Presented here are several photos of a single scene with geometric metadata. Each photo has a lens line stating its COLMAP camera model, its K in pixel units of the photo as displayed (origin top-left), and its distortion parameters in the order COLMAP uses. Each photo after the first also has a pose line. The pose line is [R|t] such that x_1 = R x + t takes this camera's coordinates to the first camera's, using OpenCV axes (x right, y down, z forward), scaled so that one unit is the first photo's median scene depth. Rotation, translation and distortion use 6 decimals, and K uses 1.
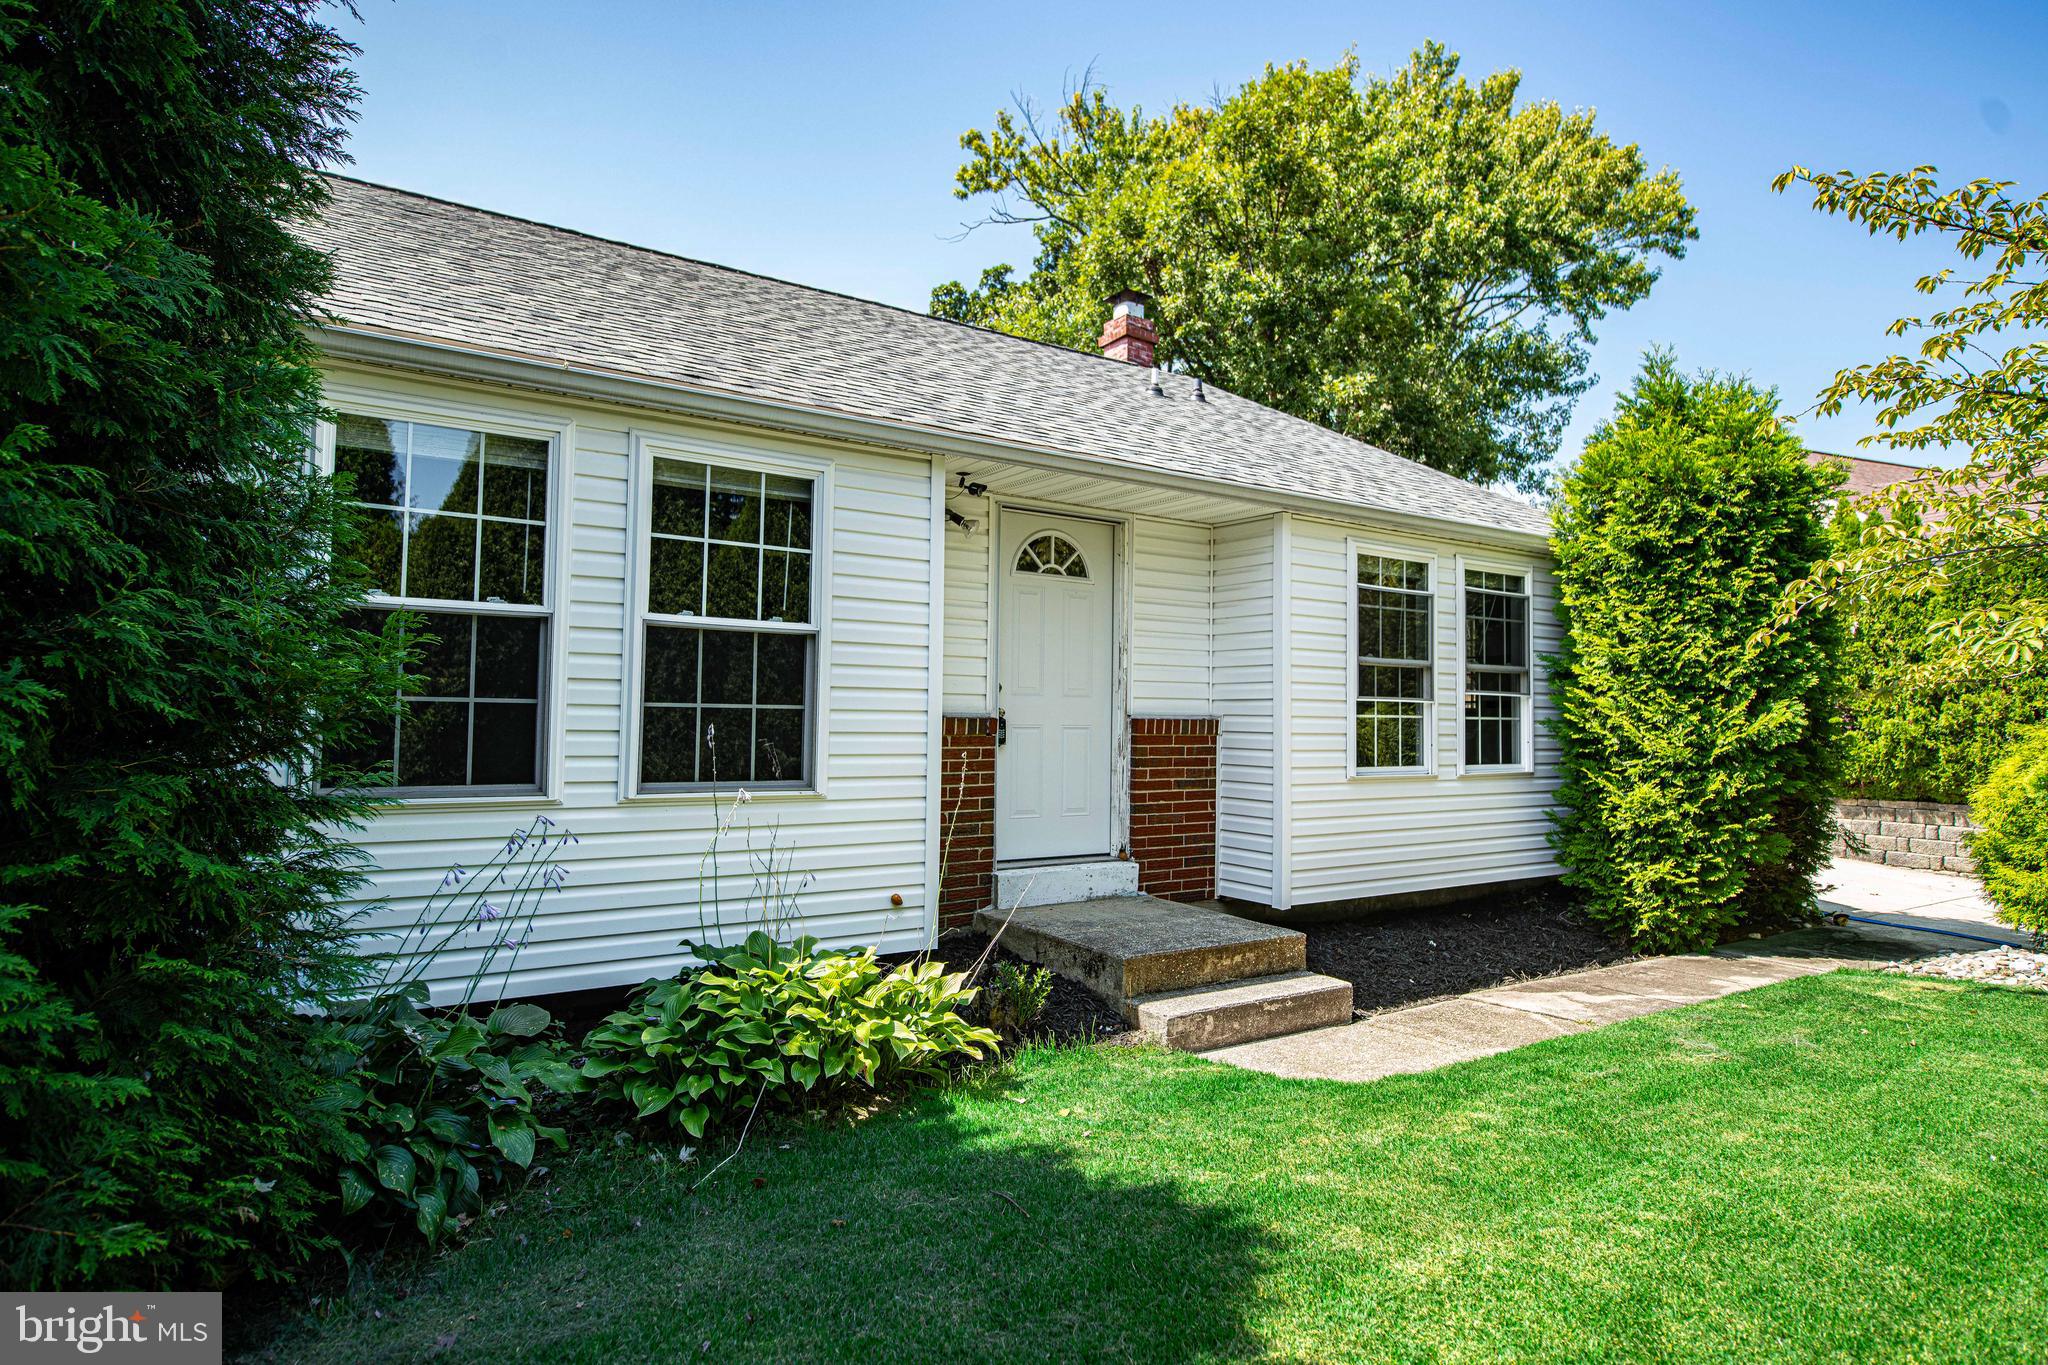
lens RADIAL K [[1149.3, 0, 1024.0], [0, 1149.3, 682.5], [0, 0, 1]] dist [0.000787, -0.000066]
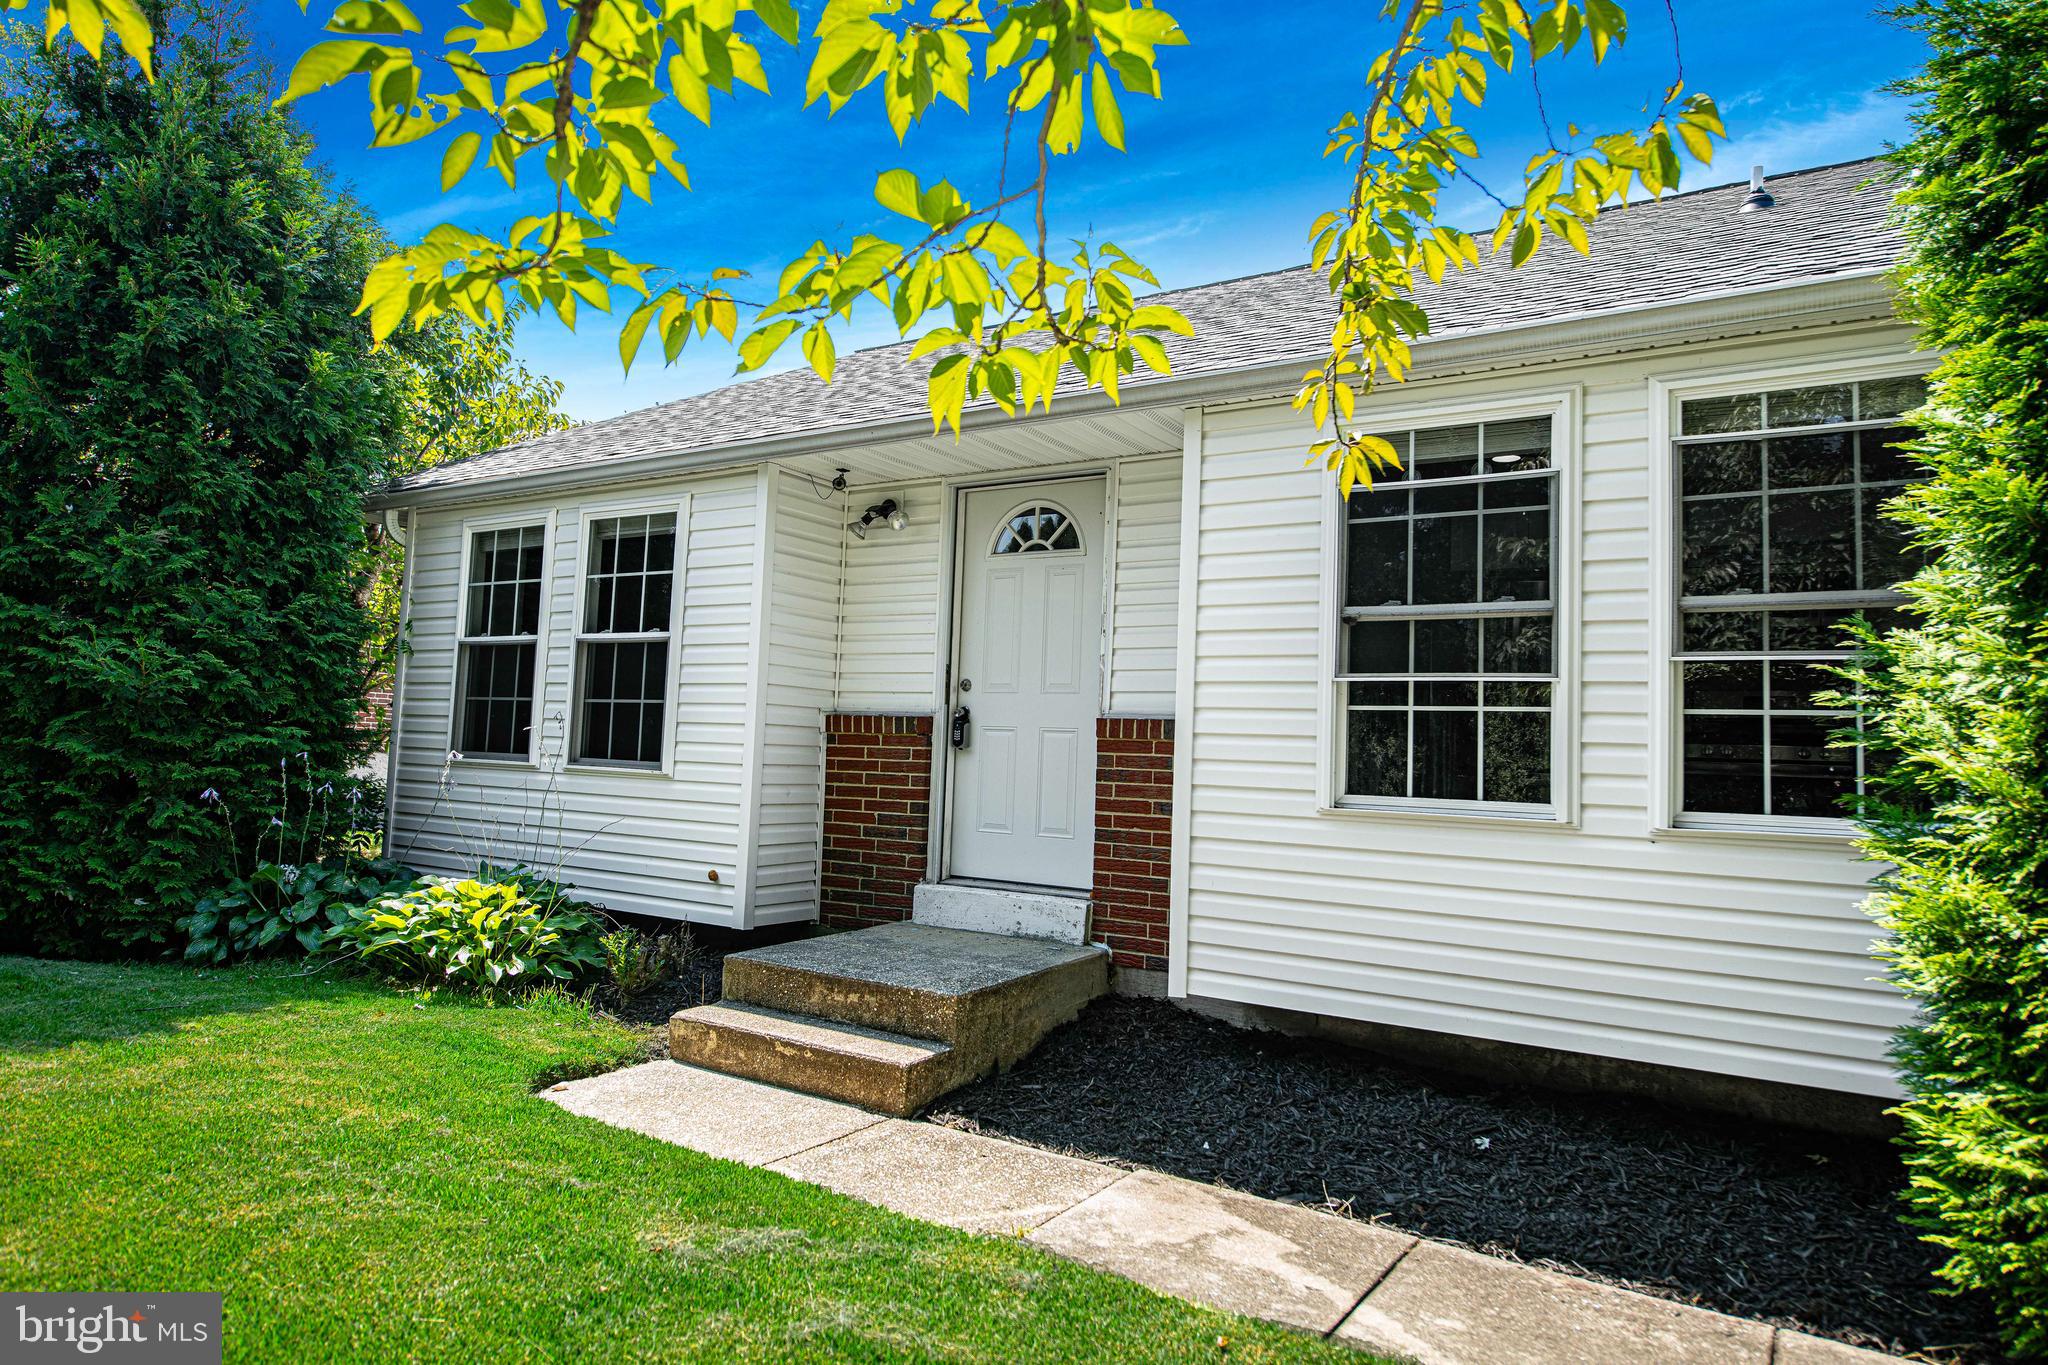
lens RADIAL K [[1243.4, 0, 1024.0], [0, 1243.4, 682.5], [0, 0, 1]] dist [0.001360, 0.000394]
pose [[0.387240, -0.054083, -0.920391, 0.851474], [-0.004676, 0.998150, -0.060620, 0.058459], [0.921967, 0.027778, 0.386270, 0.624446]]
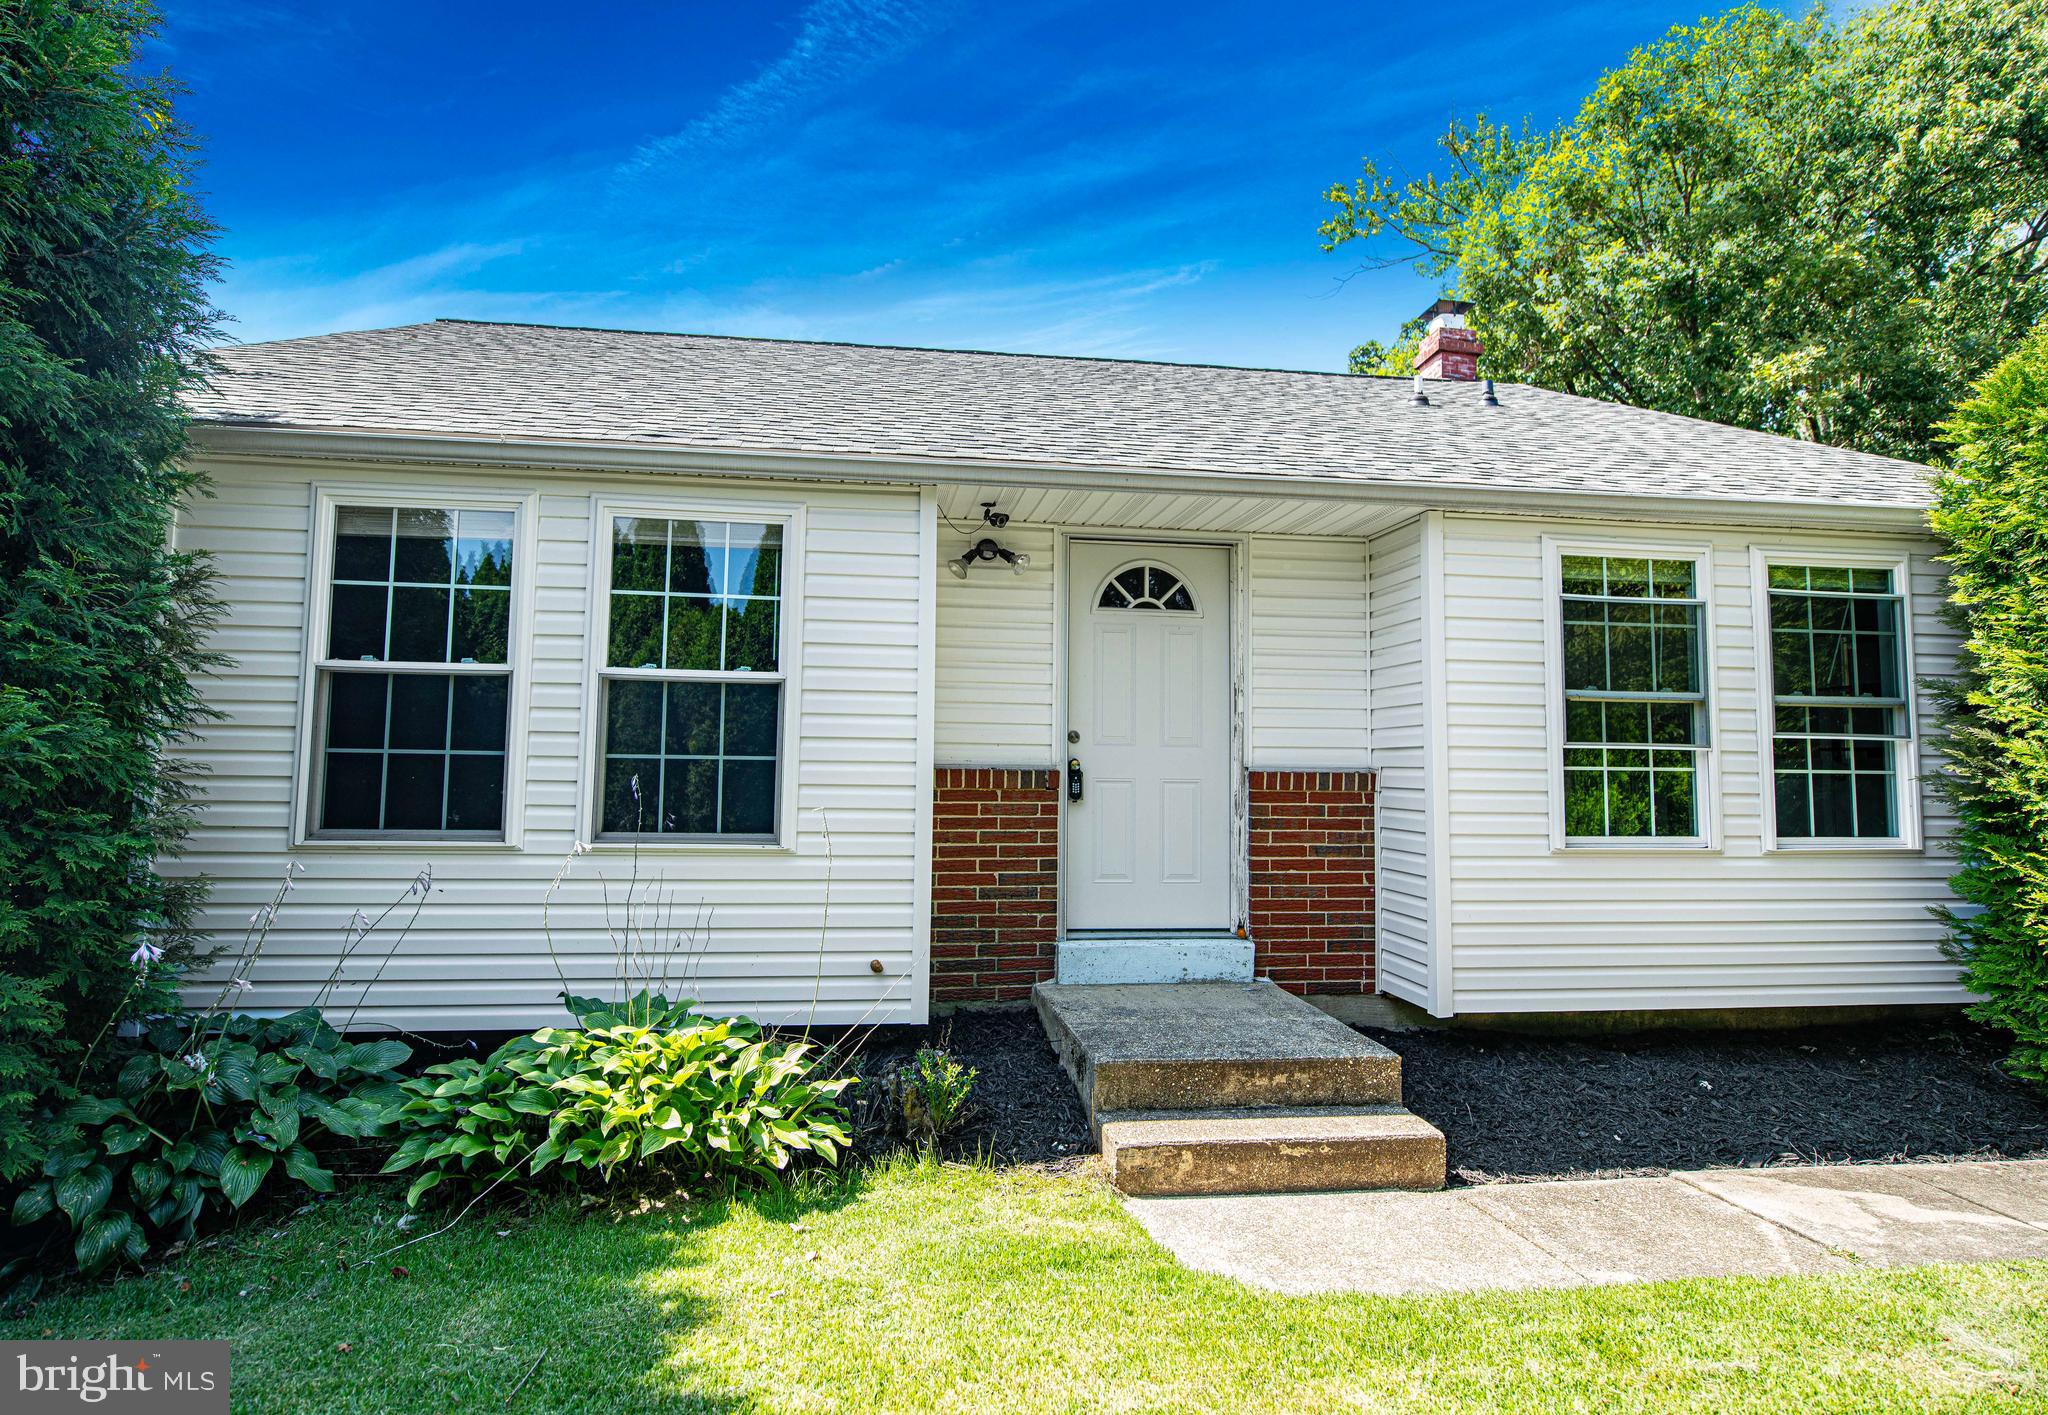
lens RADIAL K [[1044.0, 0, 984.6], [0, 1044.0, 703.9], [0, 0, 1]] dist [-0.000268, -0.007213]
pose [[0.887551, -0.029263, -0.459780, 0.277332], [0.012620, 0.999150, -0.039230, 0.009226], [0.460537, 0.029016, 0.887166, 0.221589]]
